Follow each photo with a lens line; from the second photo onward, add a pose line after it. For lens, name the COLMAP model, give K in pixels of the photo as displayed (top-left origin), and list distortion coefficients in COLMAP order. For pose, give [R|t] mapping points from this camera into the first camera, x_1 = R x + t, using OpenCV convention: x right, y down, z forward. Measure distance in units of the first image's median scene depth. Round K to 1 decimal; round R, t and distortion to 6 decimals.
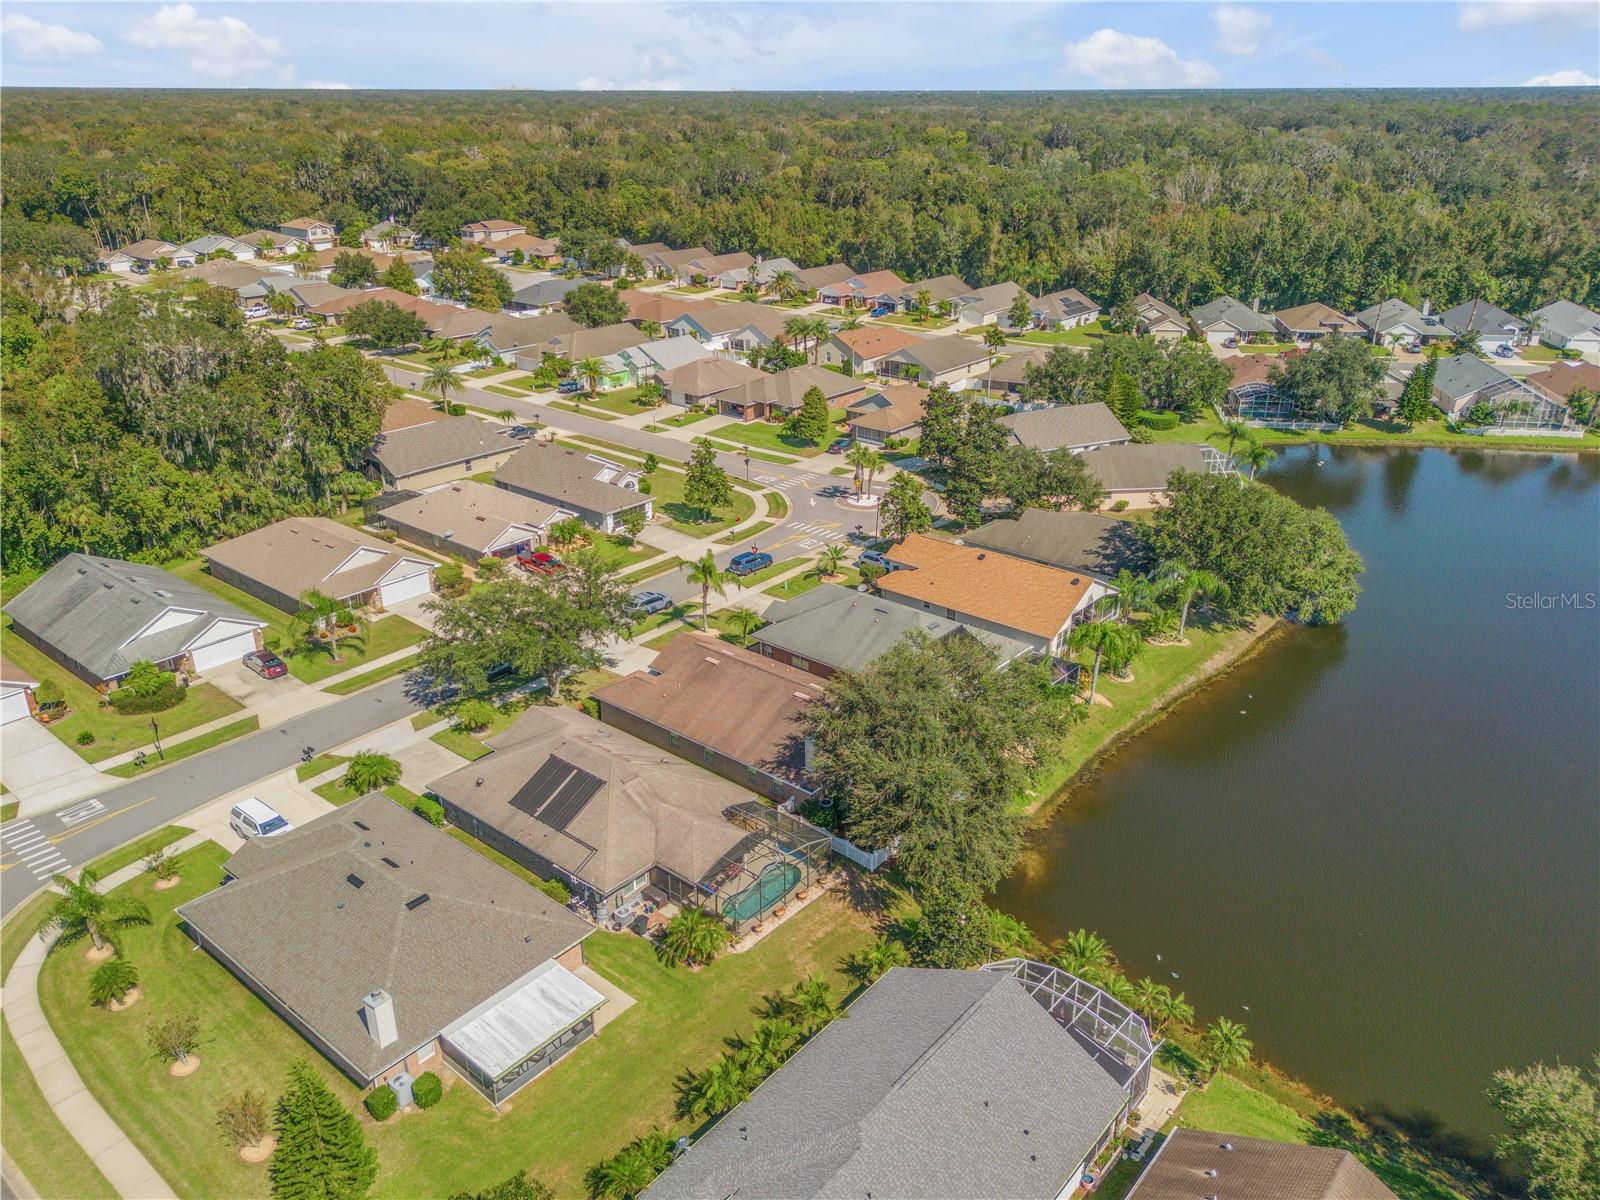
lens RADIAL K [[1181.5, 0, 800.0], [0, 1181.5, 600.0], [0, 0, 1]] dist [0.061313, -0.077561]
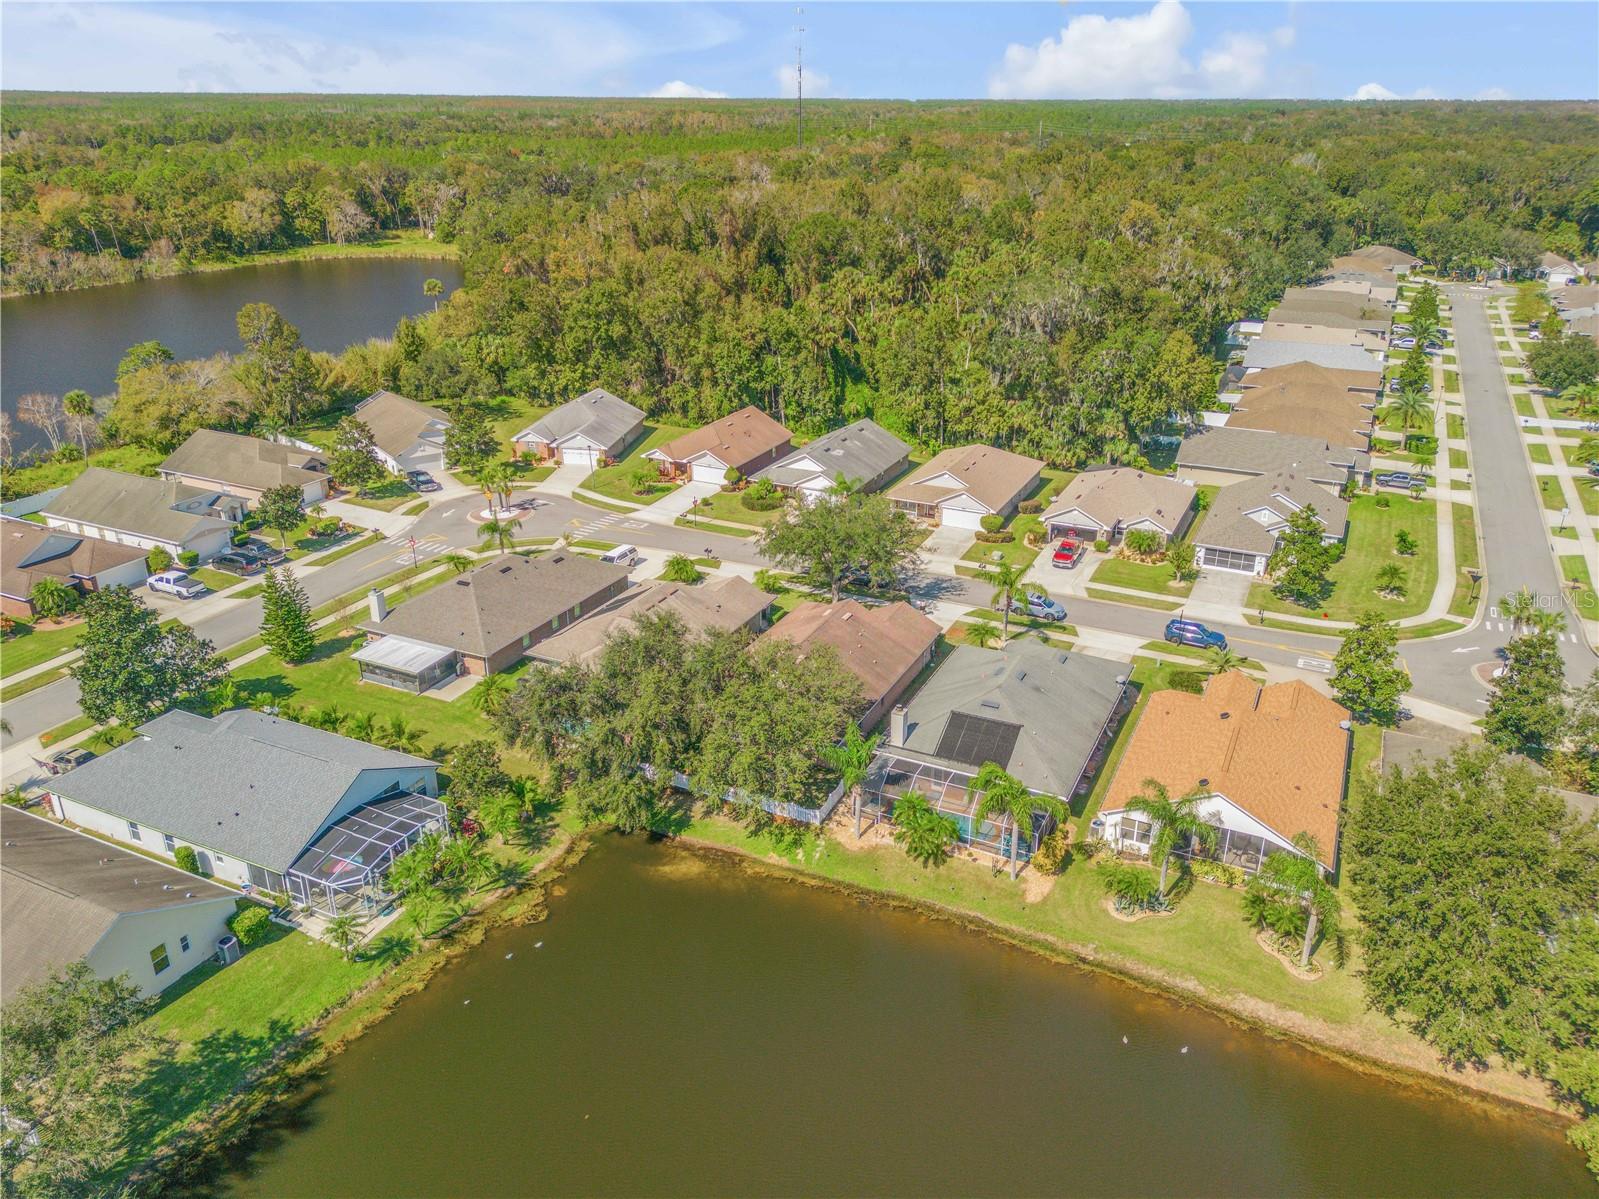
lens RADIAL K [[1180.8, 0, 799.5], [0, 1180.8, 599.5], [0, 0, 1]] dist [0.061313, -0.077561]
pose [[0.243393, 0.379216, -0.892723, 0.764568], [-0.385466, 0.882414, 0.269743, -0.208913], [0.890043, 0.278460, 0.360949, 0.512512]]
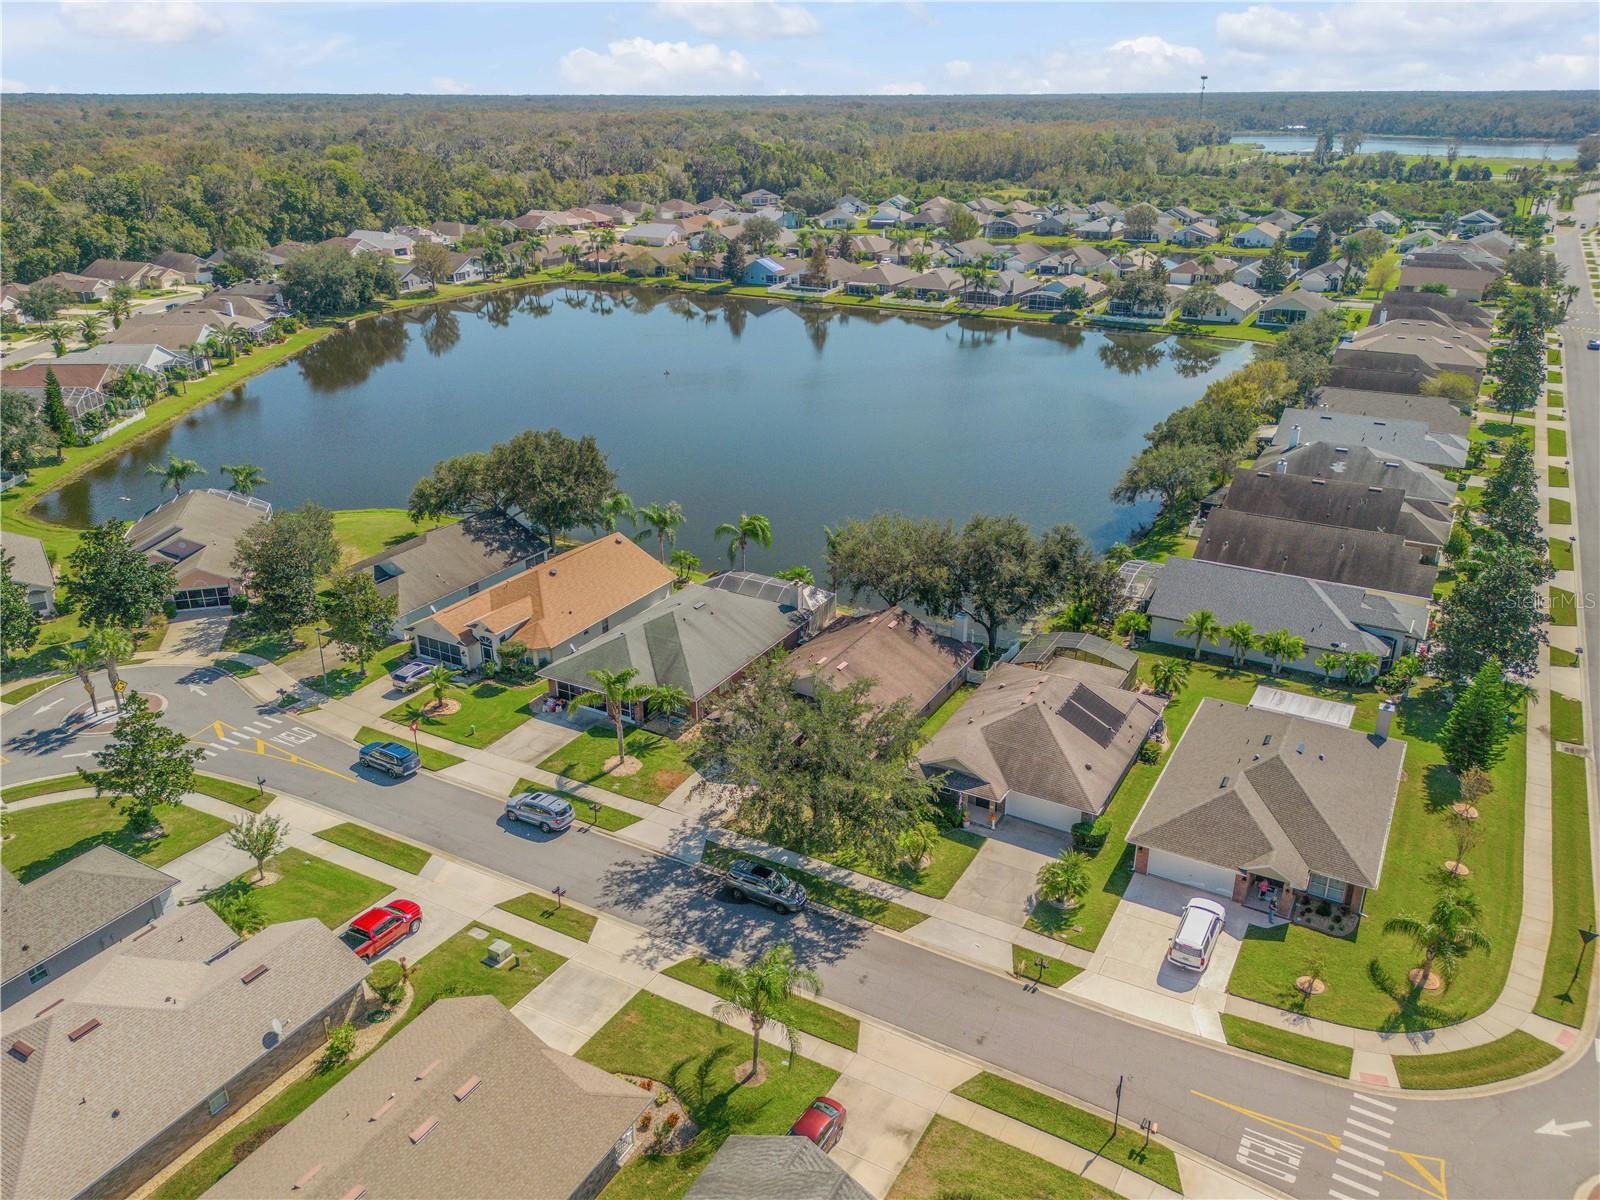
lens RADIAL K [[1181.5, 0, 800.0], [0, 1181.5, 600.0], [0, 0, 1]] dist [0.061313, -0.077561]
pose [[-0.181446, -0.382205, 0.906089, -0.831548], [0.392260, 0.816781, 0.423085, -0.375290], [-0.901781, 0.432190, 0.001722, 0.880305]]
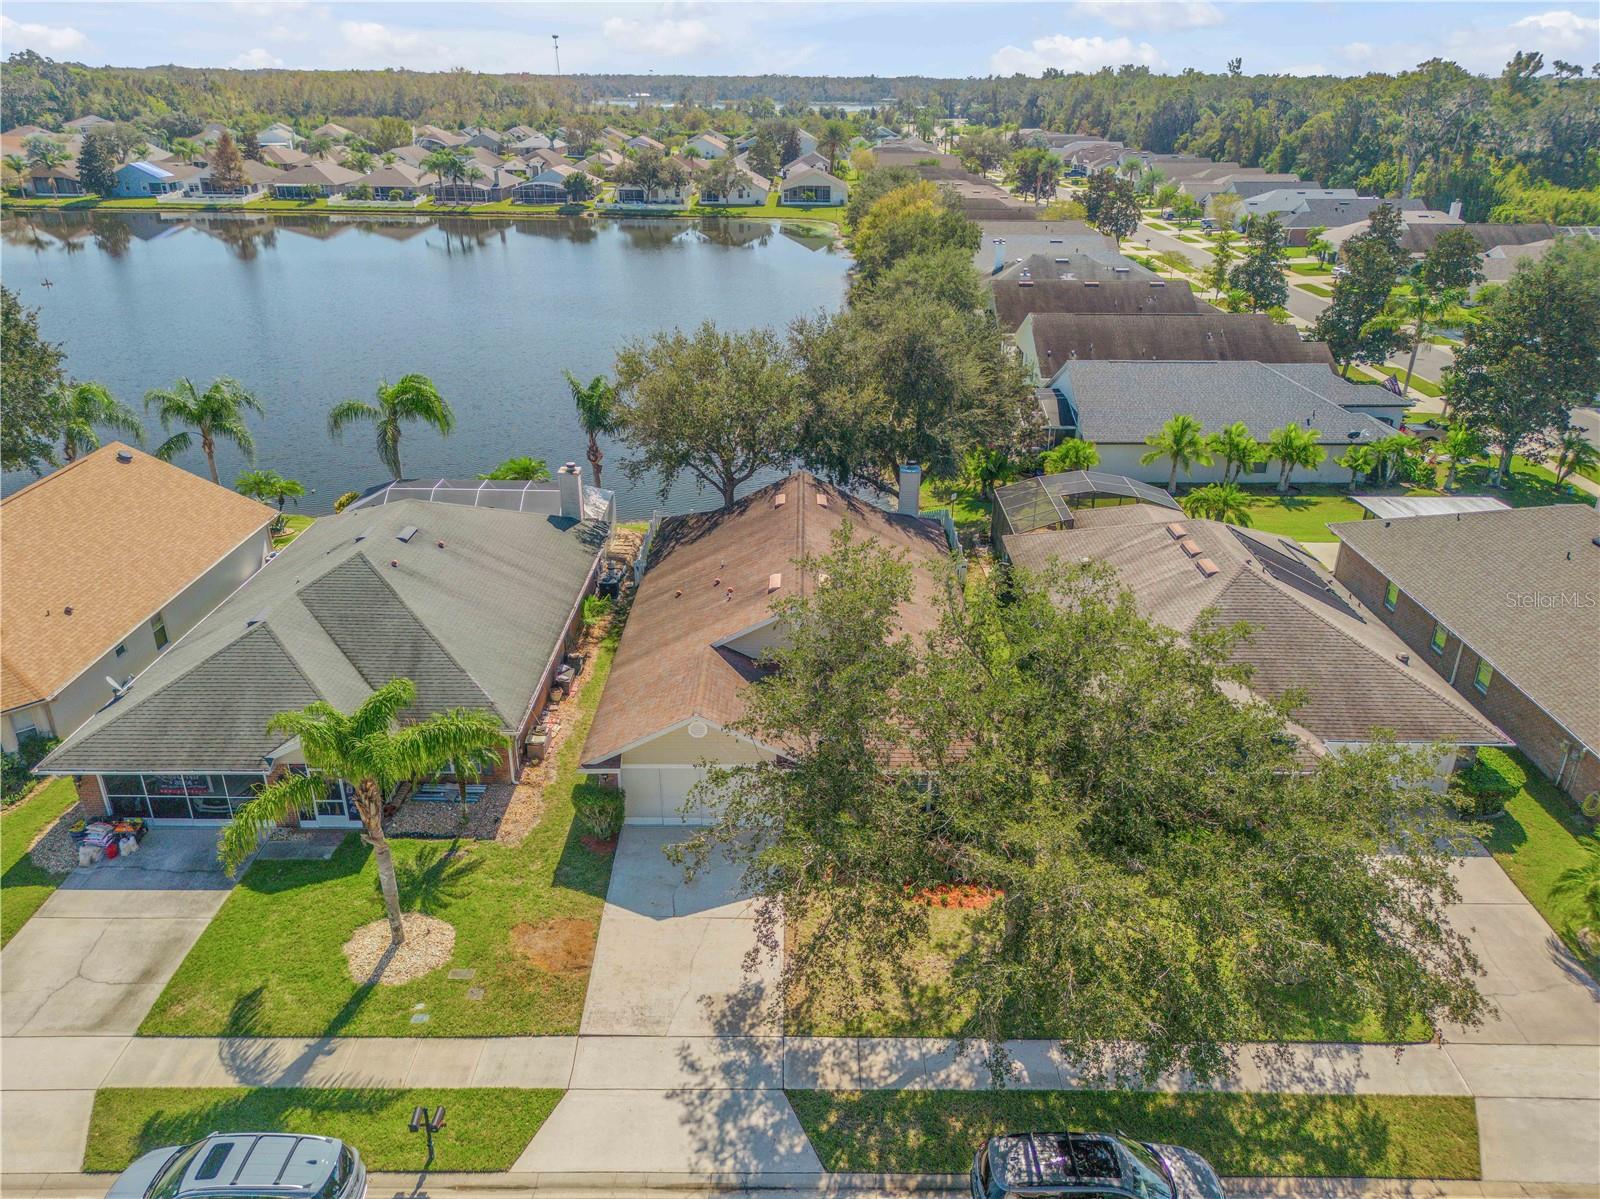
lens RADIAL K [[1181.5, 0, 800.0], [0, 1181.5, 599.5], [0, 0, 1]] dist [0.061313, -0.077561]
pose [[-0.632455, -0.311125, 0.709368, -0.347494], [0.308773, 0.738620, 0.599249, -0.192521], [-0.710394, 0.598032, -0.371077, 1.033543]]
